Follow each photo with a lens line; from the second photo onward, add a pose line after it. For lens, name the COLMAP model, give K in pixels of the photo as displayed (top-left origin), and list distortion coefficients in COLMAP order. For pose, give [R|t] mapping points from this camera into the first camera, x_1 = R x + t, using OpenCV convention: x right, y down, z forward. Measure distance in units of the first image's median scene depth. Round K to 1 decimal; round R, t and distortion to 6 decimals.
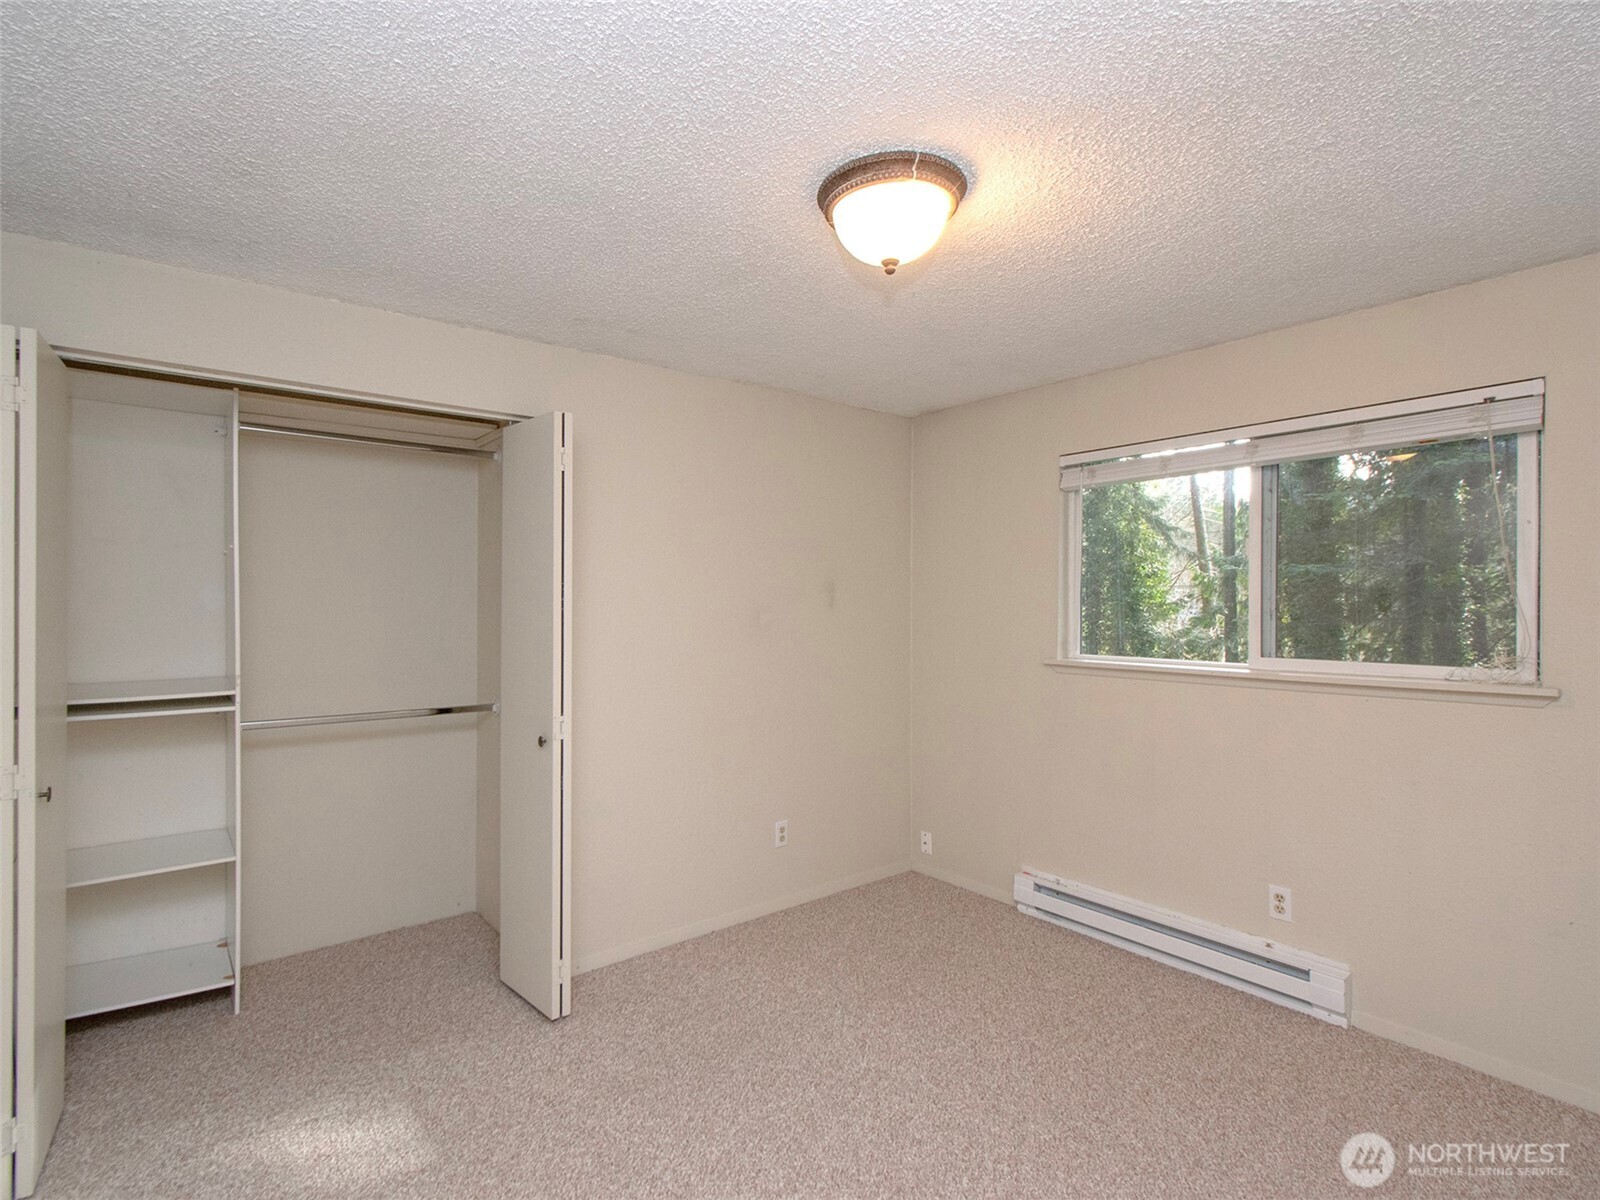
lens RADIAL K [[807.3, 0, 800.1], [0, 807.3, 602.5], [0, 0, 1]] dist [0.012234, -0.002868]
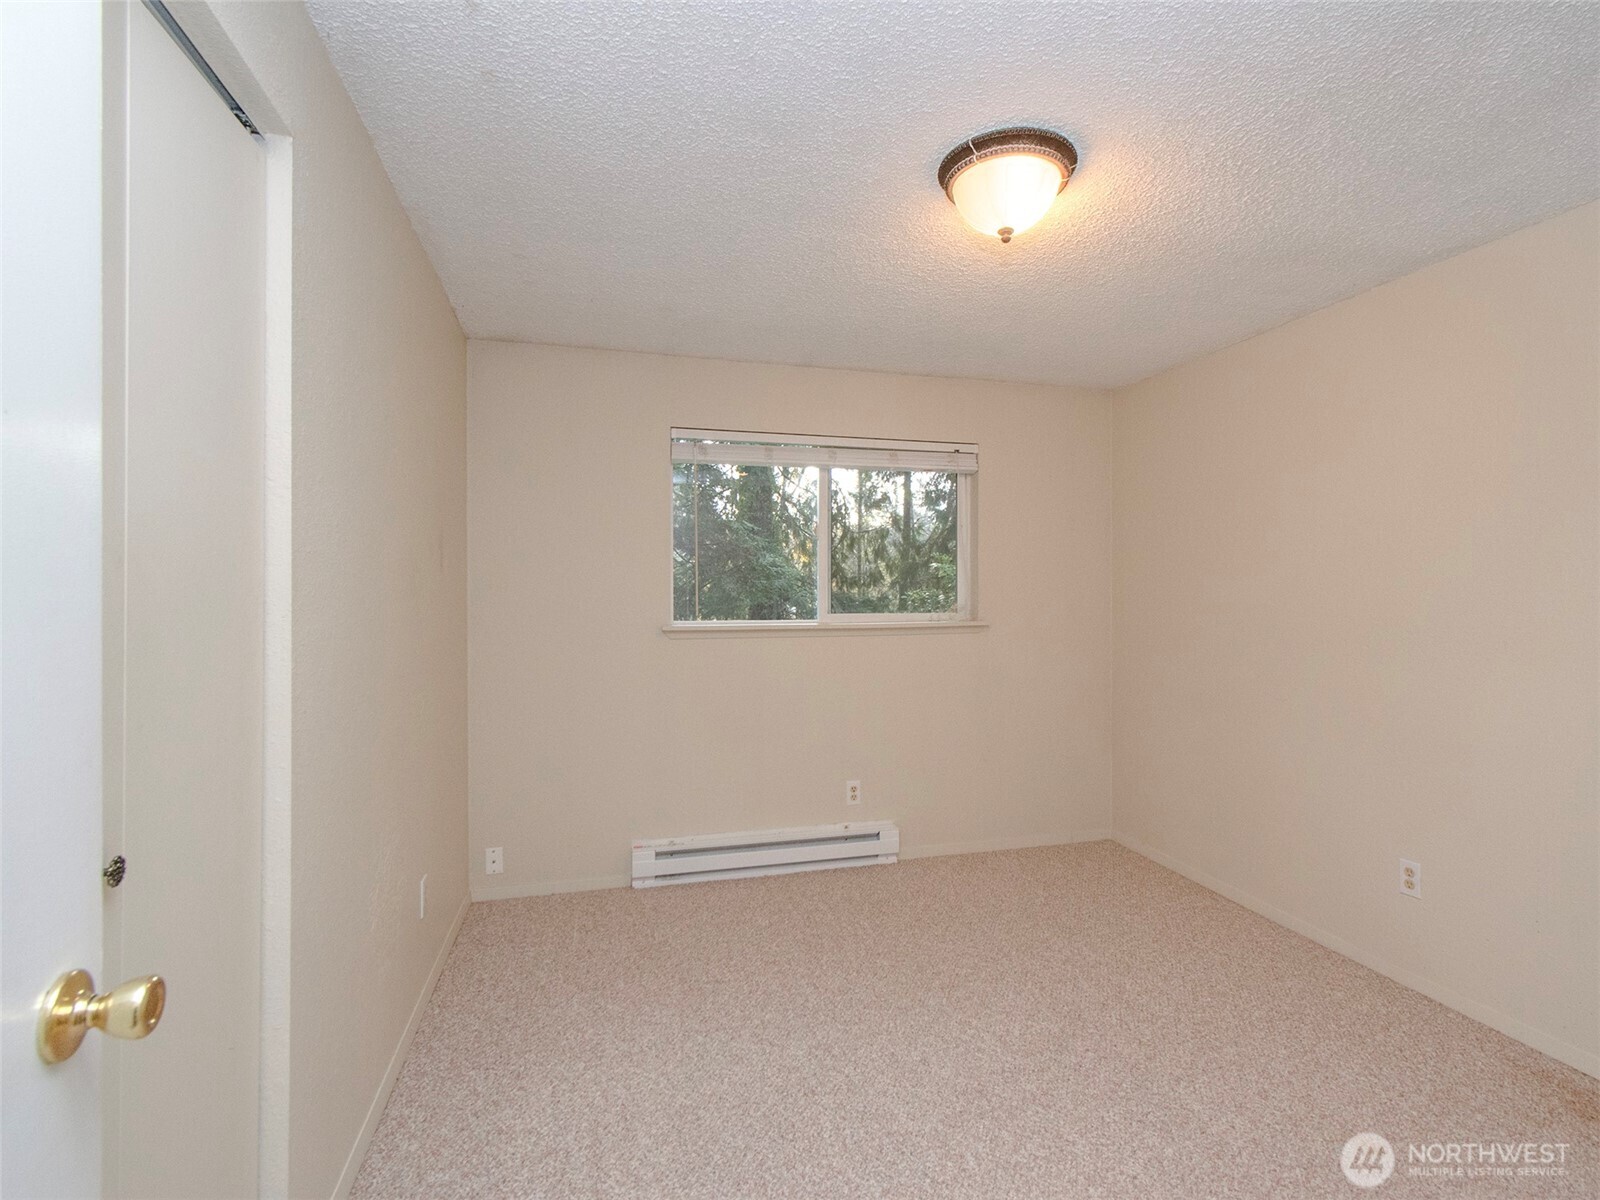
lens RADIAL K [[807.3, 0, 784.1], [0, 807.3, 595.6], [0, 0, 1]] dist [0.012234, -0.002868]
pose [[0.380884, 0.002732, 0.924619, -0.620698], [0.002243, 0.999990, -0.003878, 0.040544], [-0.924620, 0.003551, 0.380874, 0.522641]]
